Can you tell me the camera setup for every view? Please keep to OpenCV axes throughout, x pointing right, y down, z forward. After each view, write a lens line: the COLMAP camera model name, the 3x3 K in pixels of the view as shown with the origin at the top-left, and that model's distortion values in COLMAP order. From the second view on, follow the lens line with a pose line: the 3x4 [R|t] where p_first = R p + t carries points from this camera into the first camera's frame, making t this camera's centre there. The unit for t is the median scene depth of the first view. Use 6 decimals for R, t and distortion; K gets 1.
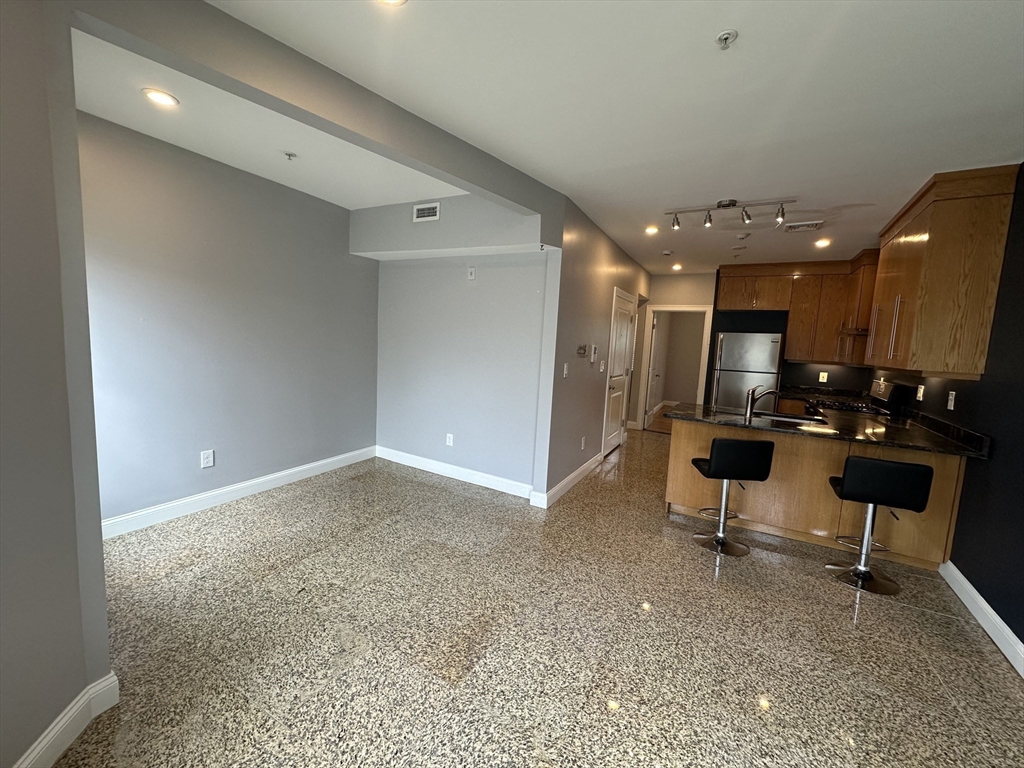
lens RADIAL K [[407.4, 0, 510.8], [0, 407.4, 384.3], [0, 0, 1]] dist [-0.005369, -0.000043]
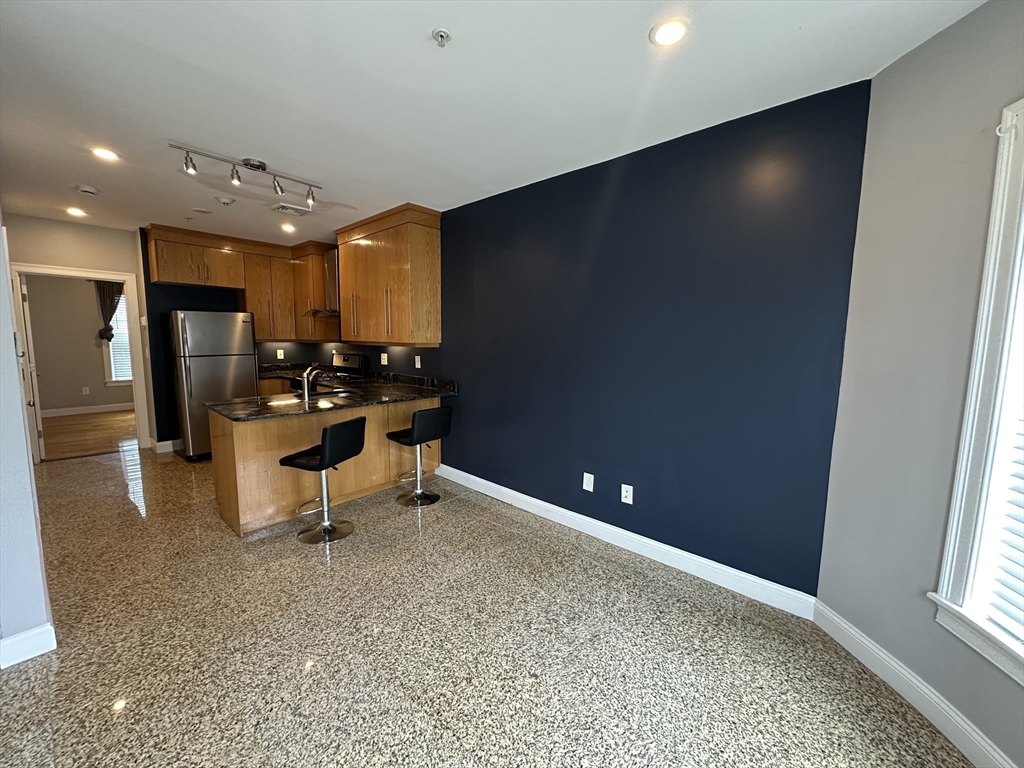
lens RADIAL K [[407.4, 0, 512.7], [0, 407.4, 384.3], [0, 0, 1]] dist [-0.005369, -0.000043]
pose [[0.194306, -0.158890, 0.967987, -0.307448], [0.101247, 0.984773, 0.141321, -0.055271], [-0.975702, 0.070546, 0.207434, 0.355151]]
